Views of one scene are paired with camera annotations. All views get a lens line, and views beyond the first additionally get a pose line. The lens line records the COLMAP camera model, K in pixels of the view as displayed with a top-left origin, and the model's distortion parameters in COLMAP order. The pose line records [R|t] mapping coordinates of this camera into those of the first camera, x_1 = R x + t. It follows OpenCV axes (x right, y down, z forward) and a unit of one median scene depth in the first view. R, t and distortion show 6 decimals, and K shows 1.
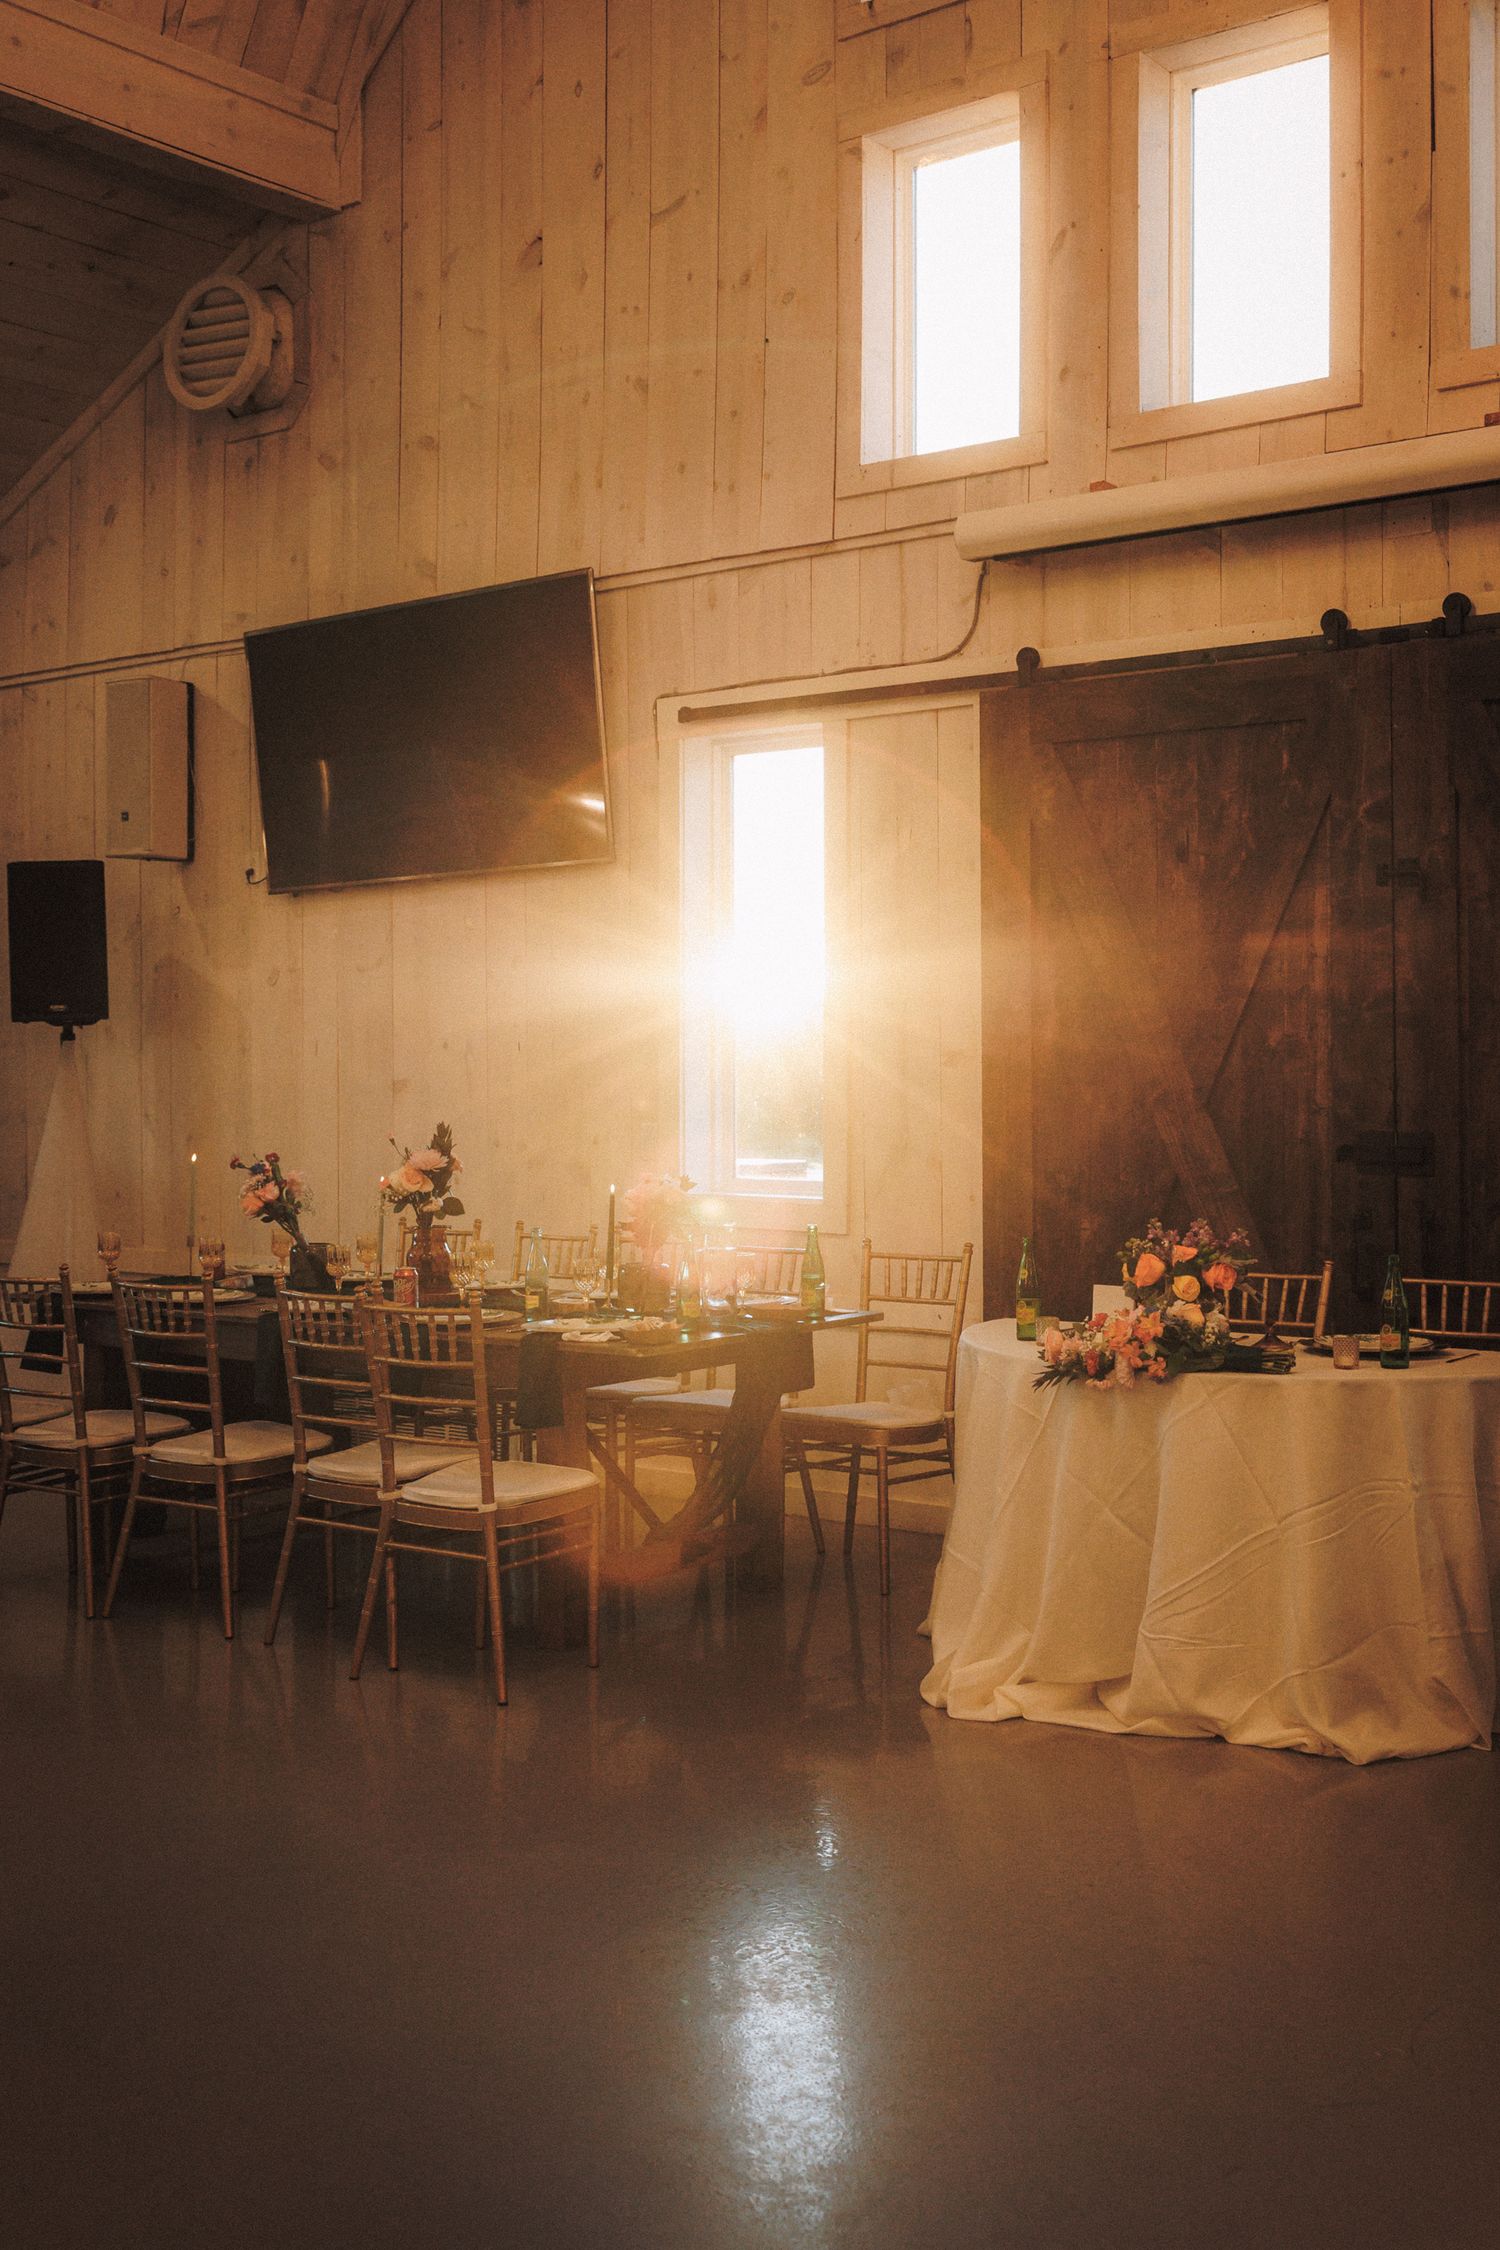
lens RADIAL K [[2602.2, 0, 748.5], [0, 2602.2, 1125.9], [0, 0, 1]] dist [0.027788, 0.000000]
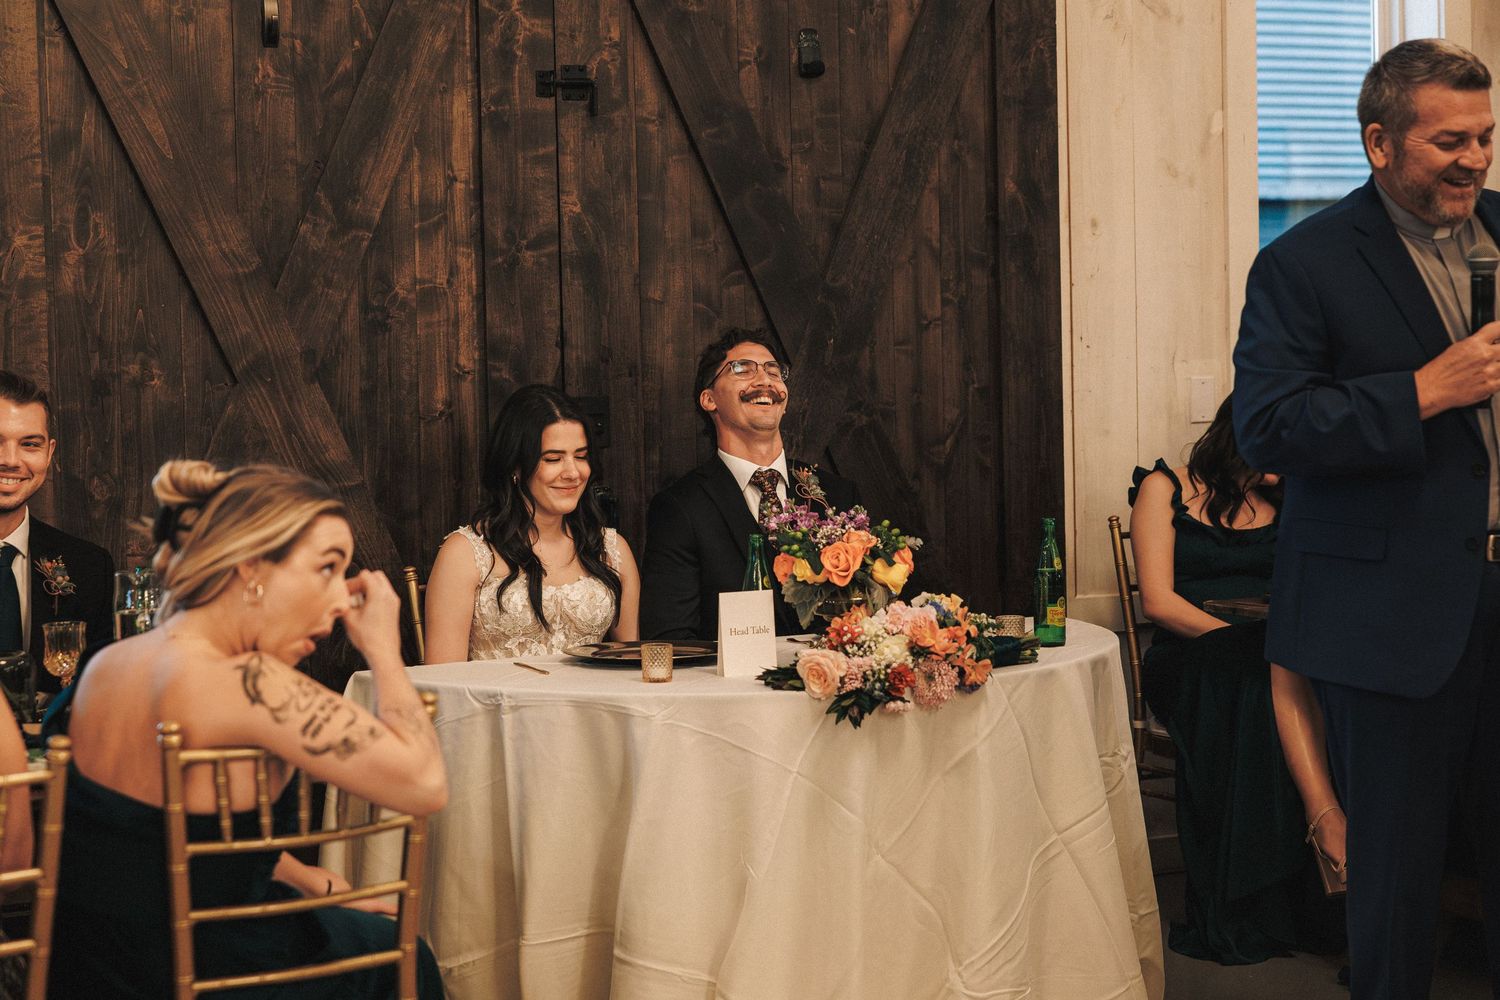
lens RADIAL K [[2804.6, 0, 749.5], [0, 2804.6, 498.4], [0, 0, 1]] dist [-0.041156, 0.000000]
pose [[0.399924, -0.055983, 0.914837, -0.539986], [0.046967, 0.998073, 0.040545, 0.000959], [-0.915344, 0.026752, 0.401783, 0.591224]]
